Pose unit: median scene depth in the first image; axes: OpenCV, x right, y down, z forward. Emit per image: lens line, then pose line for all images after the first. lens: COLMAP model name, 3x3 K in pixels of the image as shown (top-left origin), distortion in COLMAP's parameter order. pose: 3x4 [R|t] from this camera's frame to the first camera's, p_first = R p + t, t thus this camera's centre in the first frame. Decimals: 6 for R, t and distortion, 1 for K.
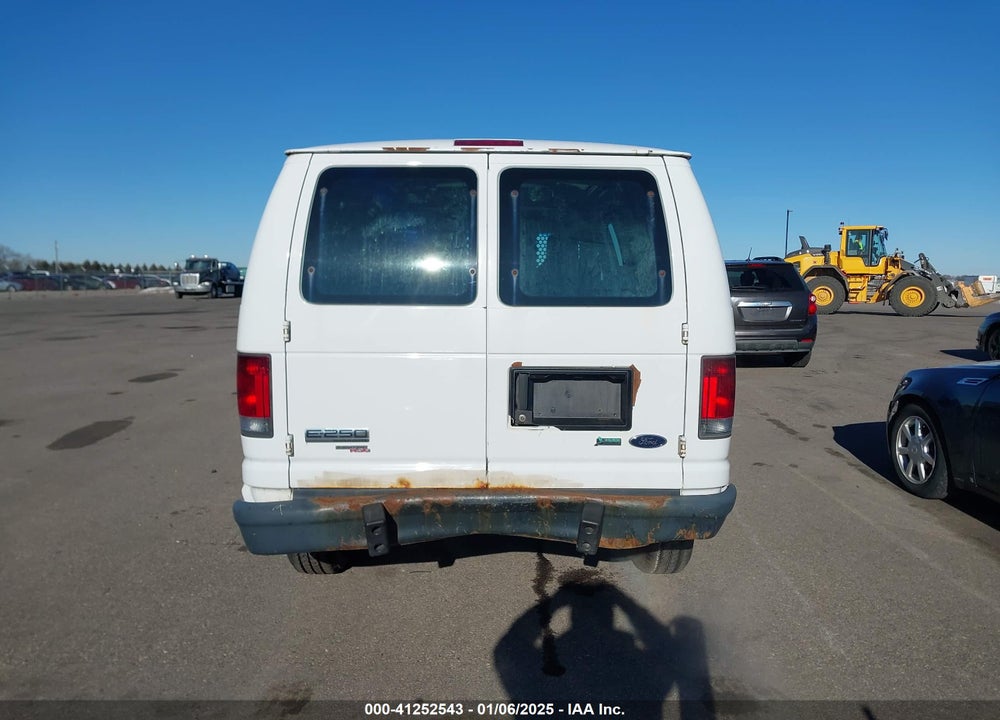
lens RADIAL K [[789.2, 0, 503.4], [0, 789.2, 347.2], [0, 0, 1]] dist [0.059527, -0.090840]
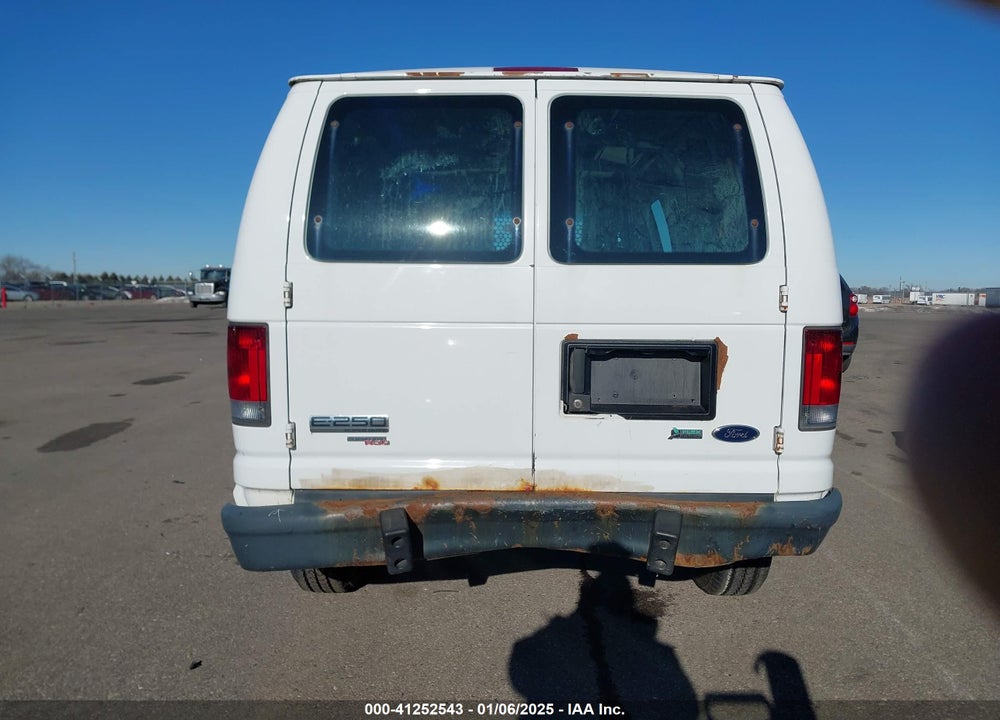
lens RADIAL K [[789.2, 0, 503.4], [0, 789.2, 347.2], [0, 0, 1]] dist [0.059527, -0.090840]
pose [[0.999856, 0.002854, -0.016721, -0.038270], [-0.003105, 0.999883, -0.015011, 0.043607], [0.016676, 0.015061, 0.999748, 0.188688]]
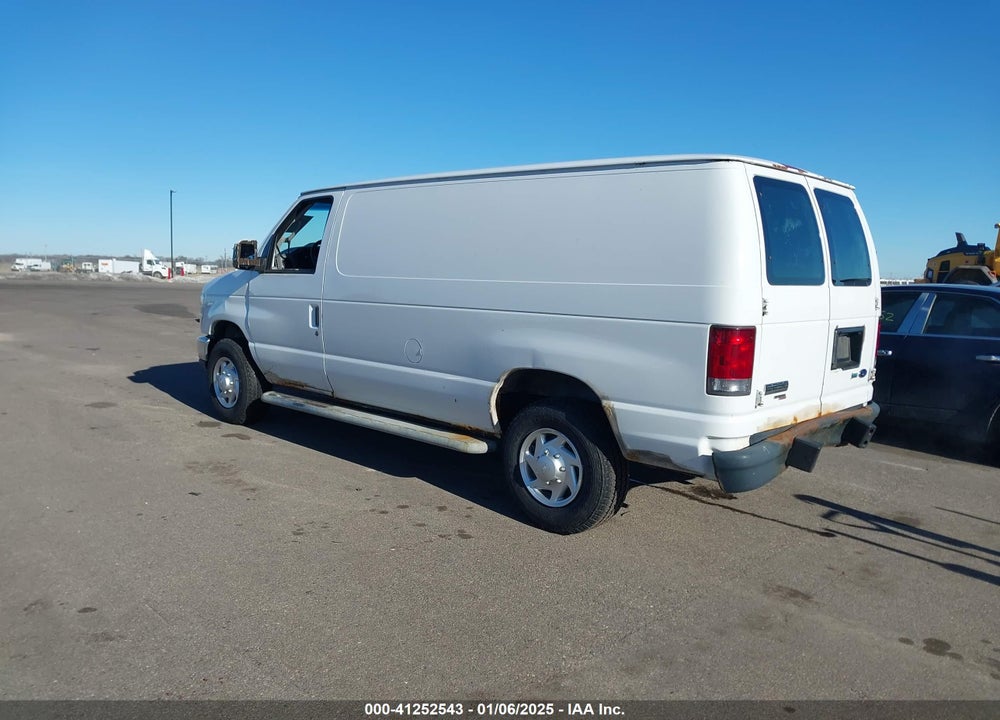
lens RADIAL K [[789.2, 0, 503.4], [0, 789.2, 347.2], [0, 0, 1]] dist [0.059527, -0.090840]
pose [[0.690773, -0.056750, 0.720841, -1.404391], [0.039858, 0.998388, 0.040405, -0.022906], [-0.721972, 0.000821, 0.691922, 0.421235]]
